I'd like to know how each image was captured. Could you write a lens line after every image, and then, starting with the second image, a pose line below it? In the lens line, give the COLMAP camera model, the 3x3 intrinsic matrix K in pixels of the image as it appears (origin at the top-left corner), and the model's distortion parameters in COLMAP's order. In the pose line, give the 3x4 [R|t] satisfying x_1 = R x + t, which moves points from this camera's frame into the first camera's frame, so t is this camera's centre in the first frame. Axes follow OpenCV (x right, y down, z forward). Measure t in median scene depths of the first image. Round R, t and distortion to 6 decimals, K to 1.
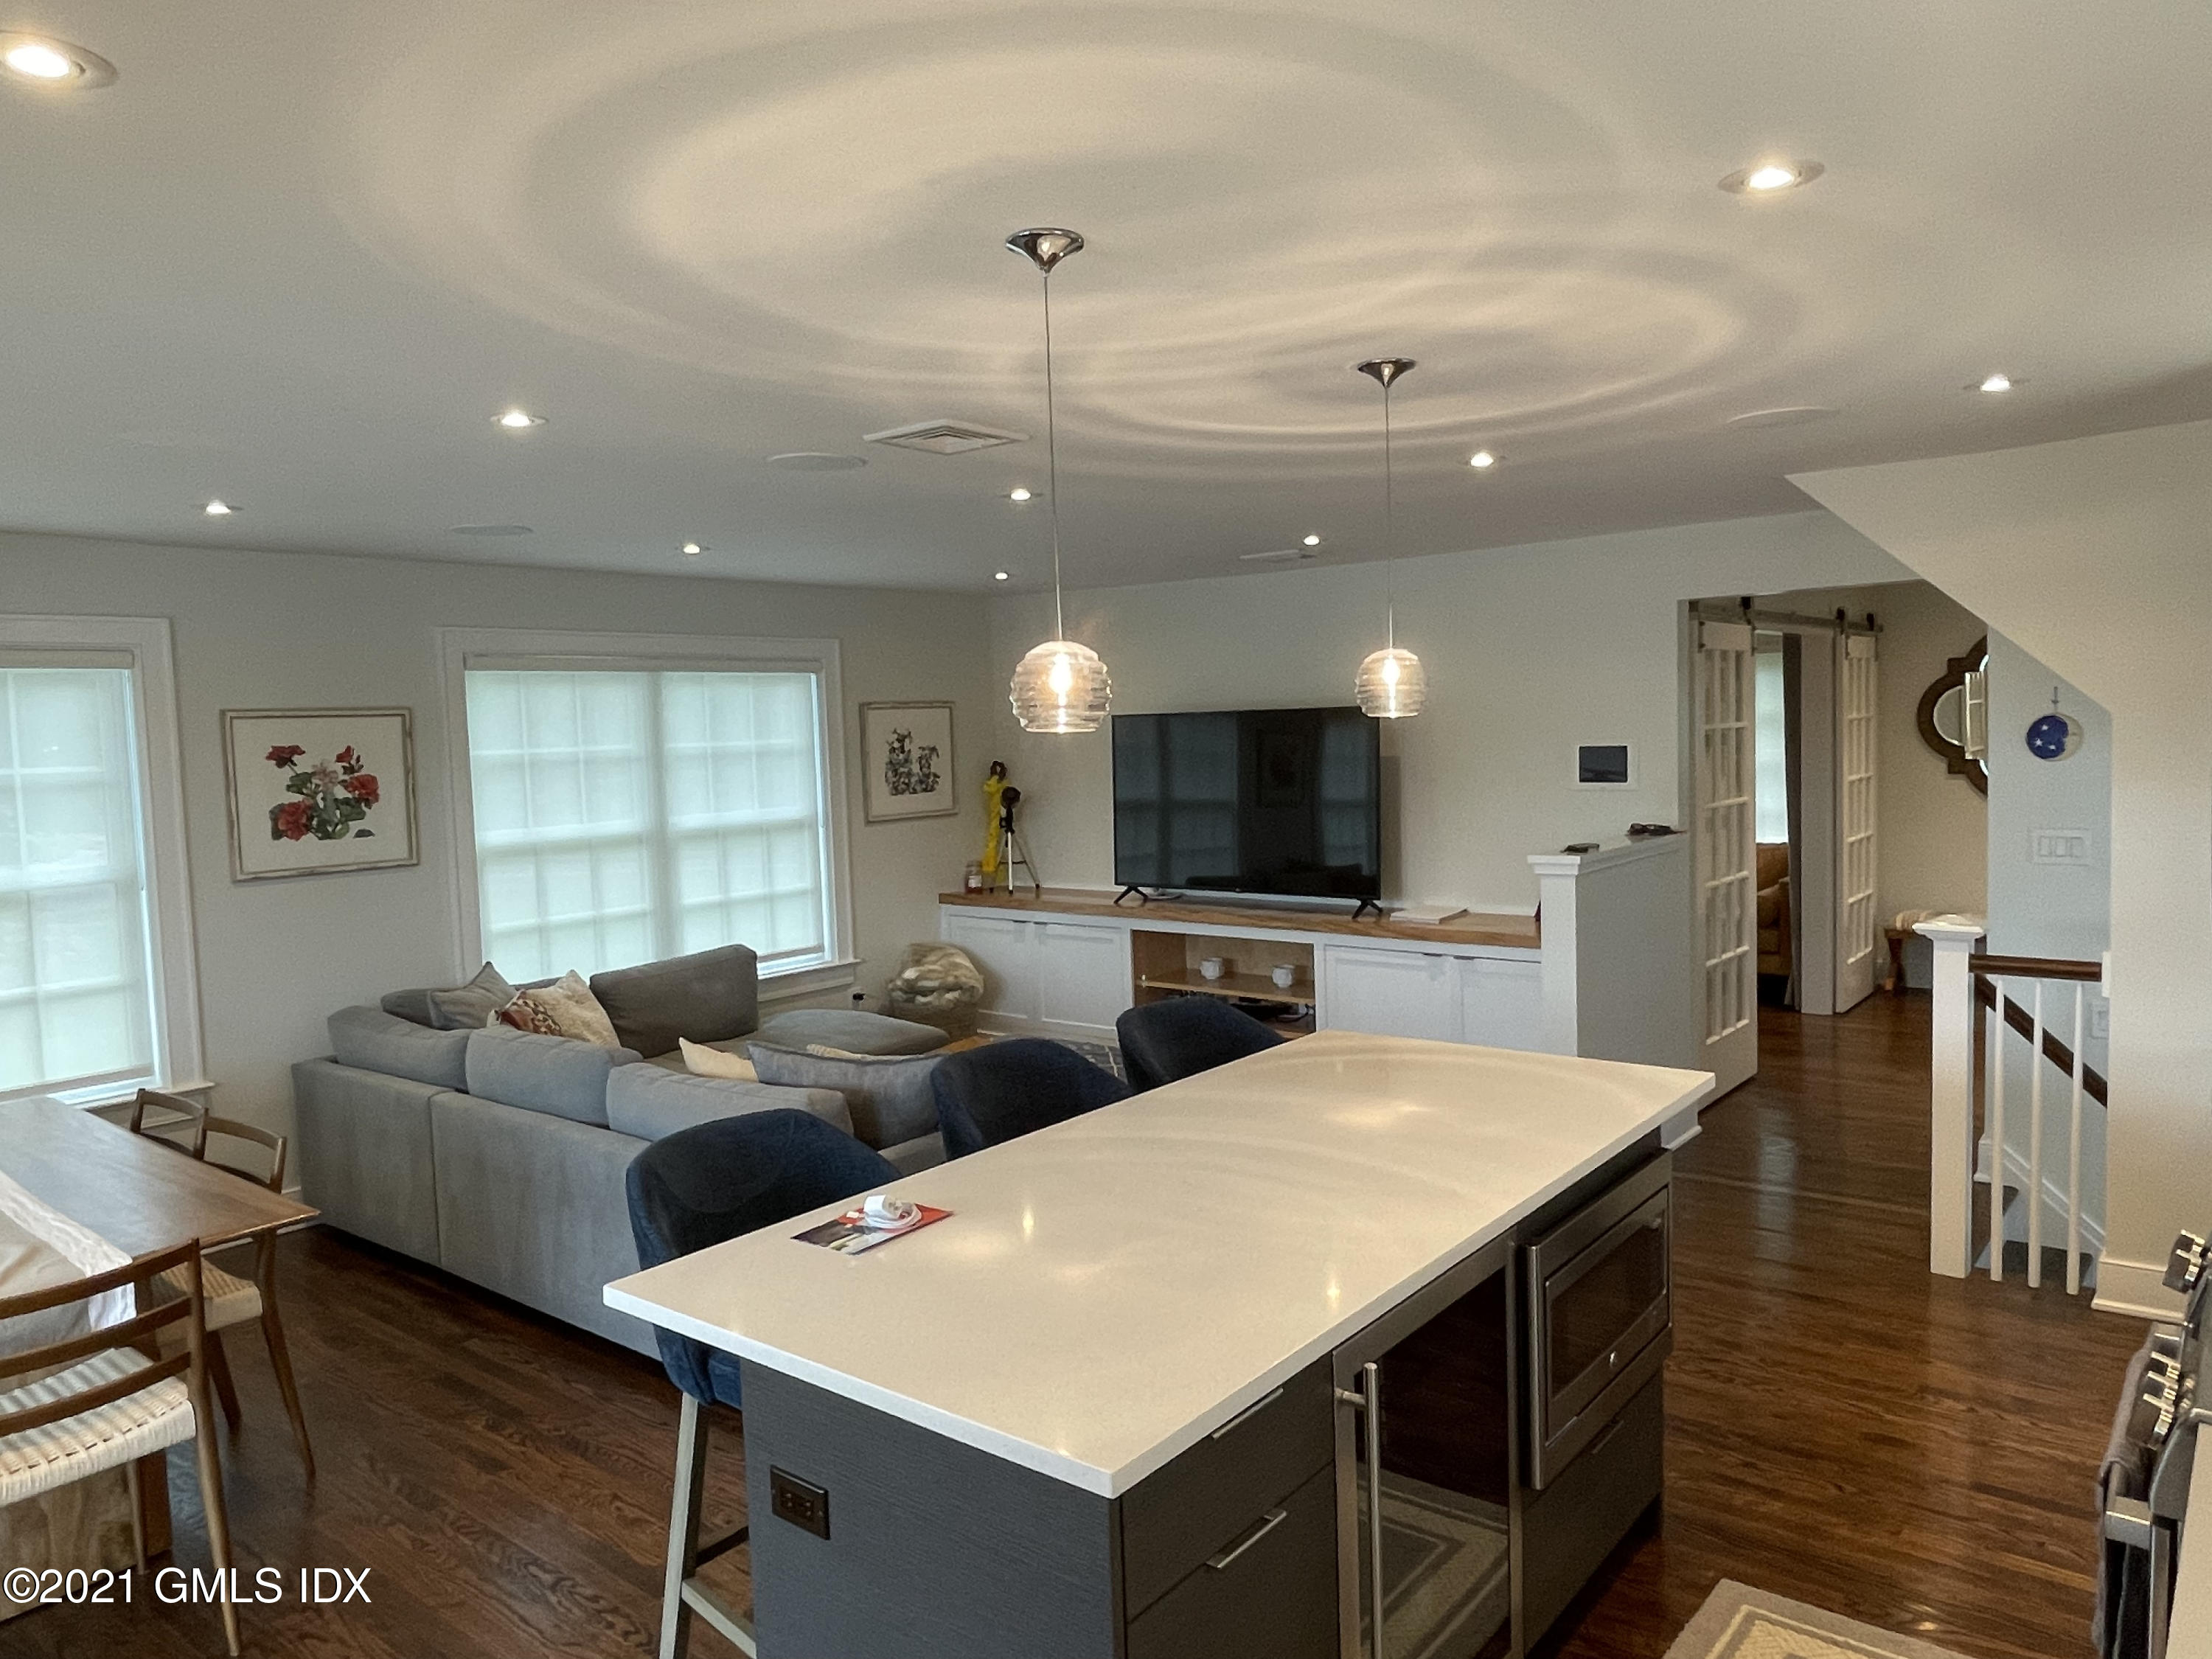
lens RADIAL K [[1487.1, 0, 1088.4], [0, 1487.1, 834.9], [0, 0, 1]] dist [0.005836, 0.001245]
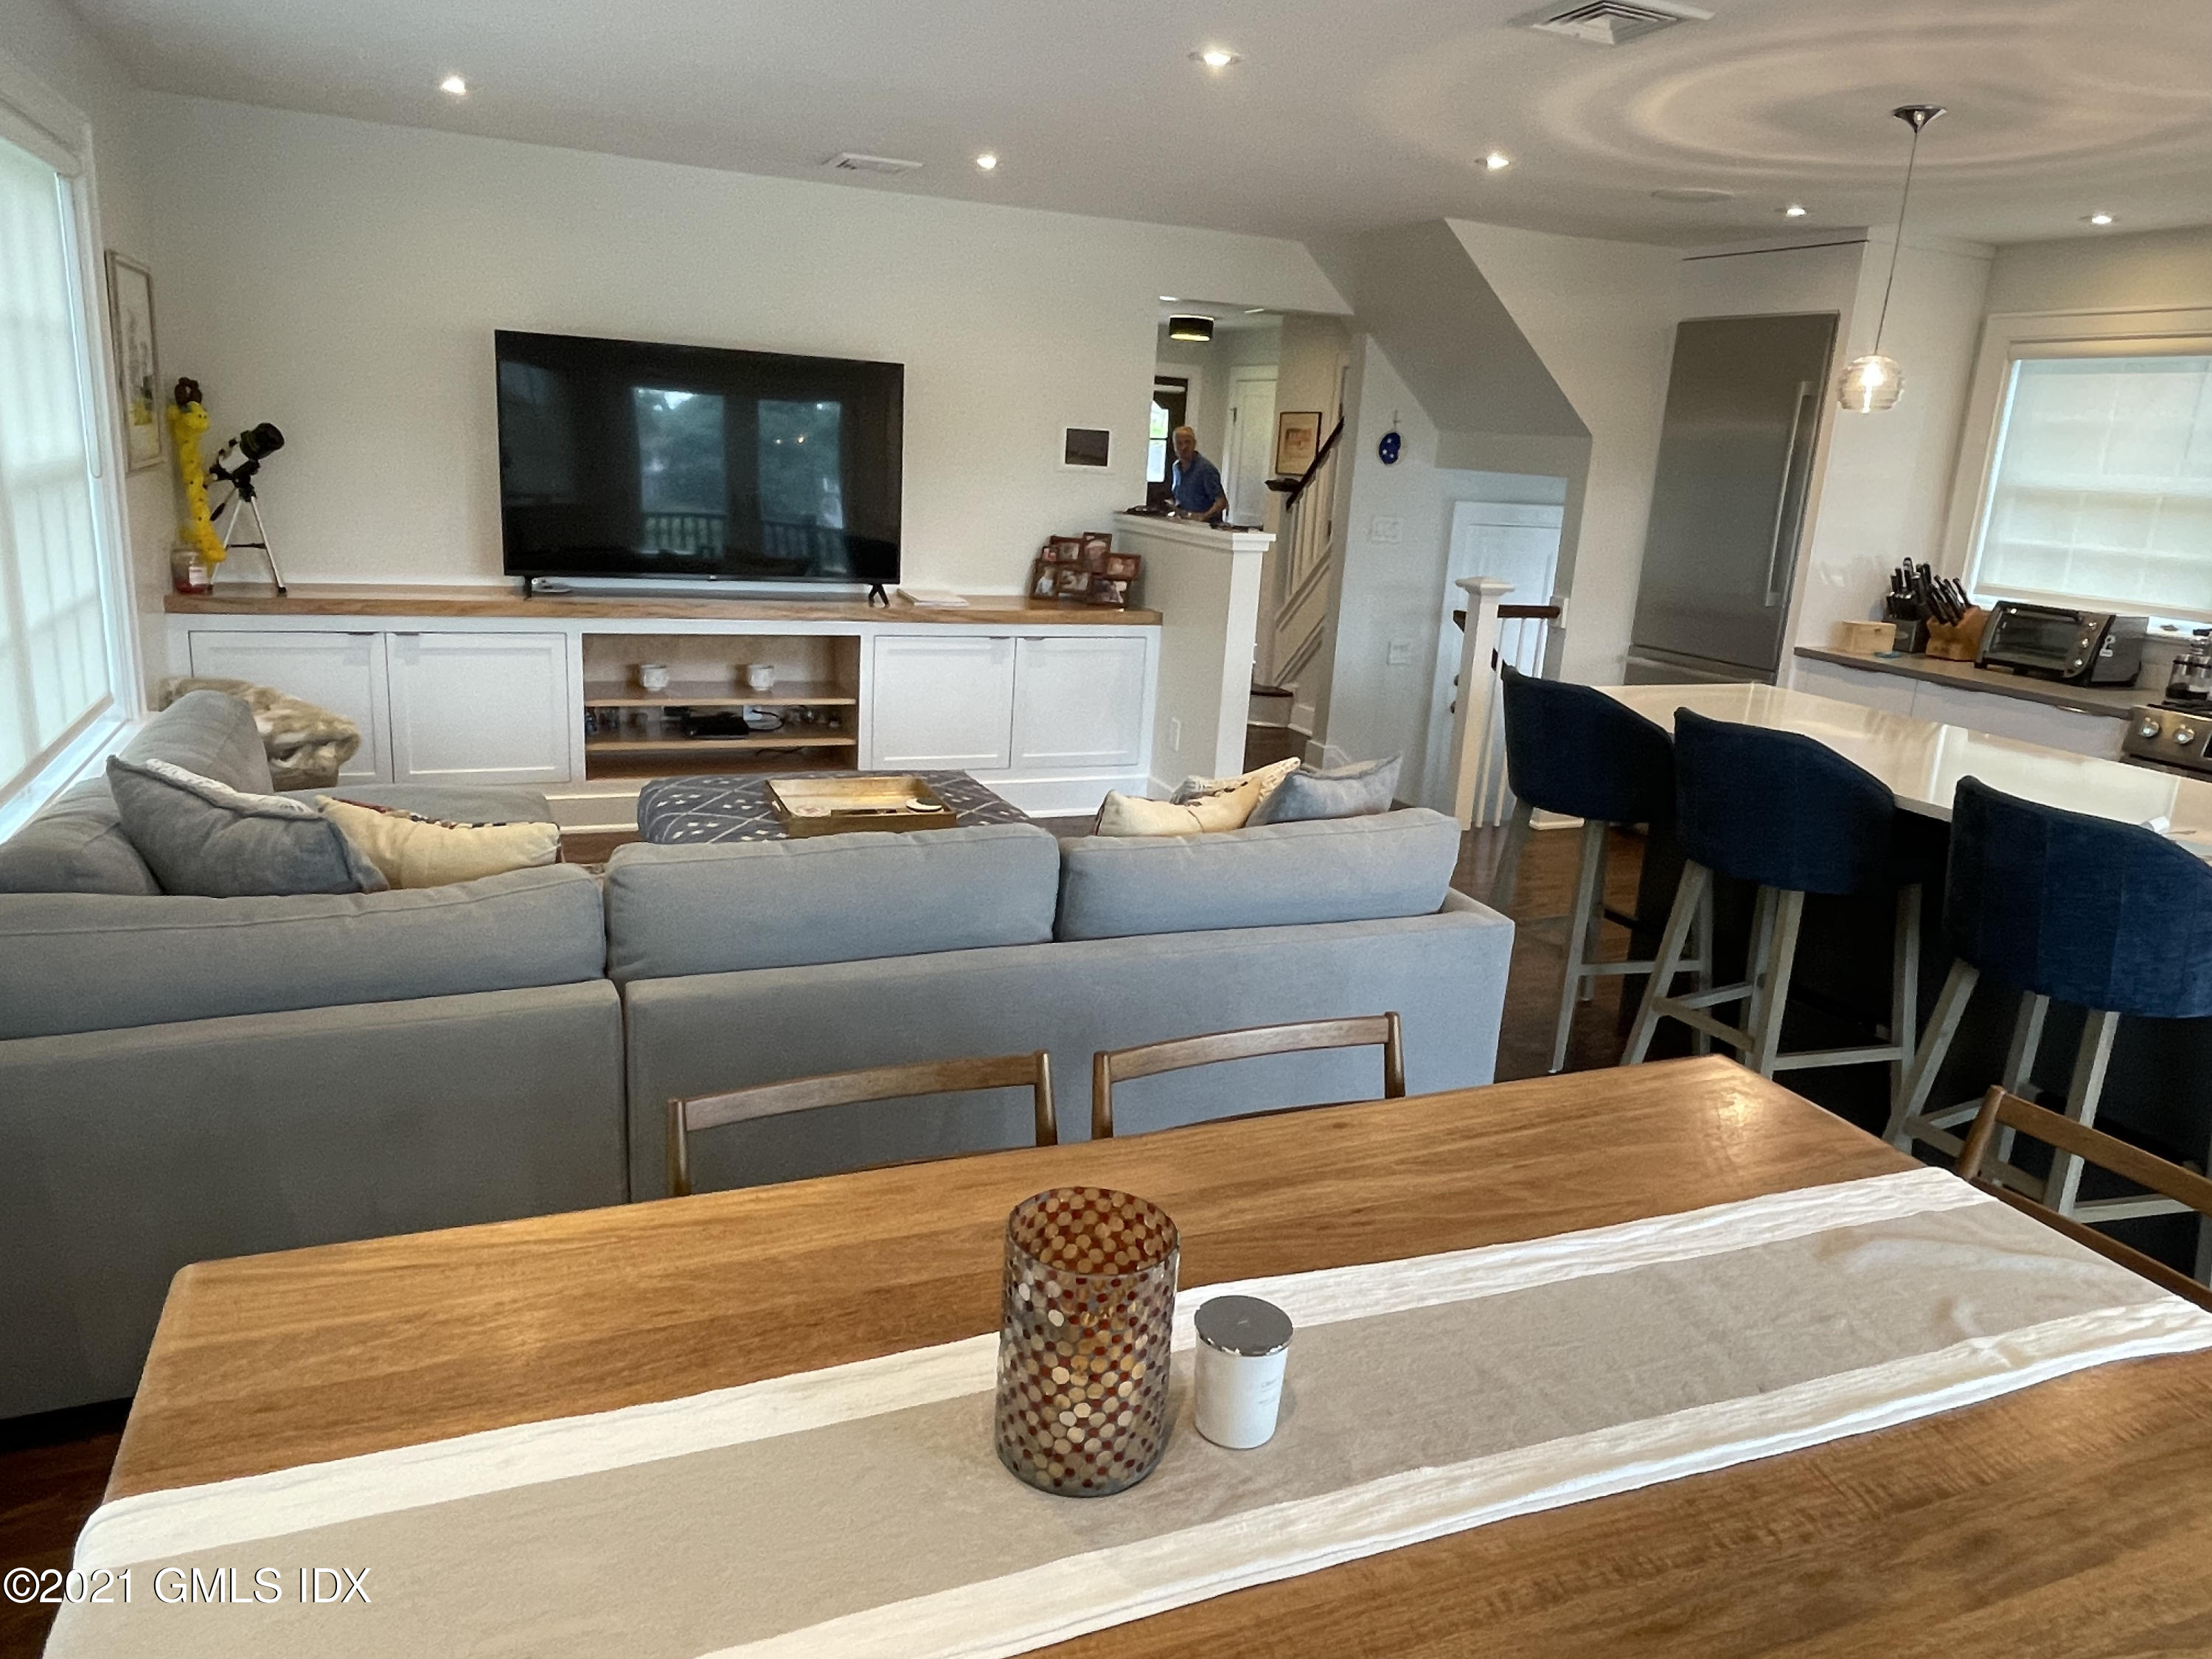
lens RADIAL K [[1487.1, 0, 1095.0], [0, 1487.1, 818.1], [0, 0, 1]] dist [0.005836, 0.001245]
pose [[0.463489, -0.159746, 0.871584, -0.532195], [-0.009982, 0.982612, 0.185404, 0.013002], [-0.886046, -0.094633, 0.453835, 0.422628]]
